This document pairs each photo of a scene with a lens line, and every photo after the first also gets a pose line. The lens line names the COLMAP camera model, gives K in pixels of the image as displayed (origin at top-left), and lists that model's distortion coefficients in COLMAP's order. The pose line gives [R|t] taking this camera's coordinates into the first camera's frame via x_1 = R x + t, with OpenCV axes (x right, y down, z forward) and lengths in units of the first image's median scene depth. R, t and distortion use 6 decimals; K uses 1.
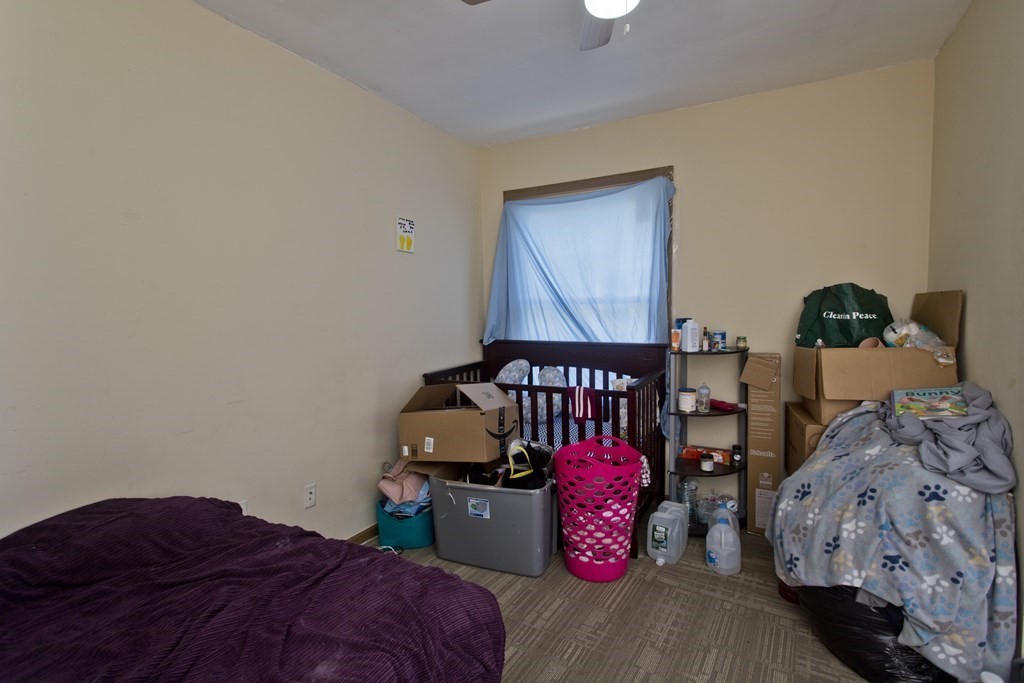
lens RADIAL K [[488.9, 0, 523.1], [0, 488.9, 336.6], [0, 0, 1]] dist [0.001563, 0.000518]
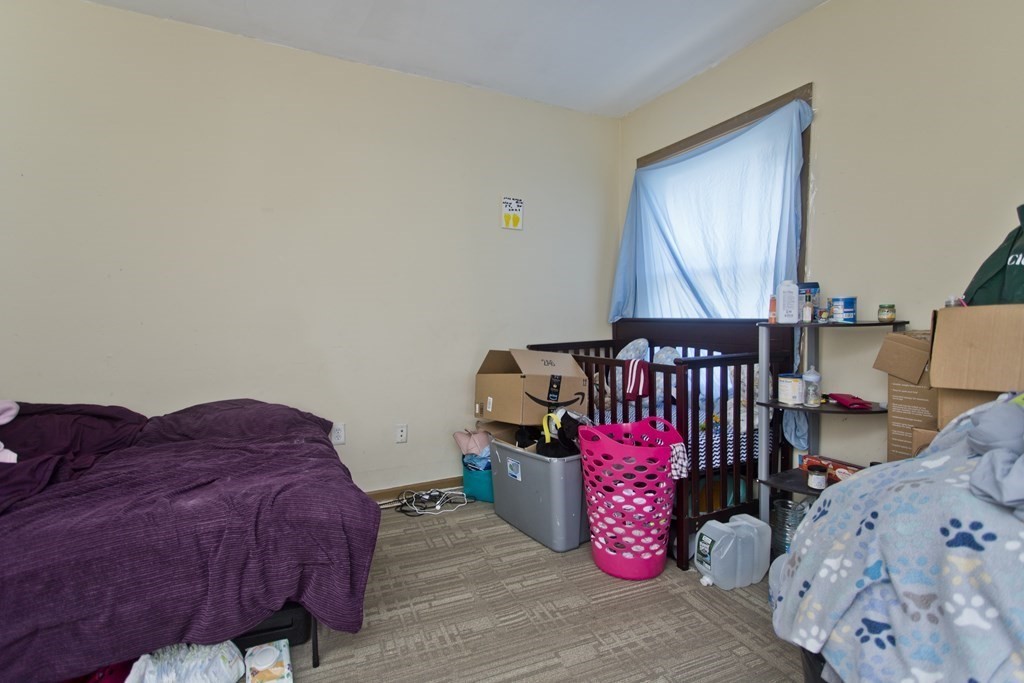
lens RADIAL K [[488.9, 0, 503.7], [0, 488.9, 334.7], [0, 0, 1]] dist [0.001563, 0.000518]
pose [[0.818847, 0.032821, -0.573073, 0.451687], [-0.038735, 0.999248, 0.001883, 0.069631], [0.572704, 0.020656, 0.819502, 0.147386]]
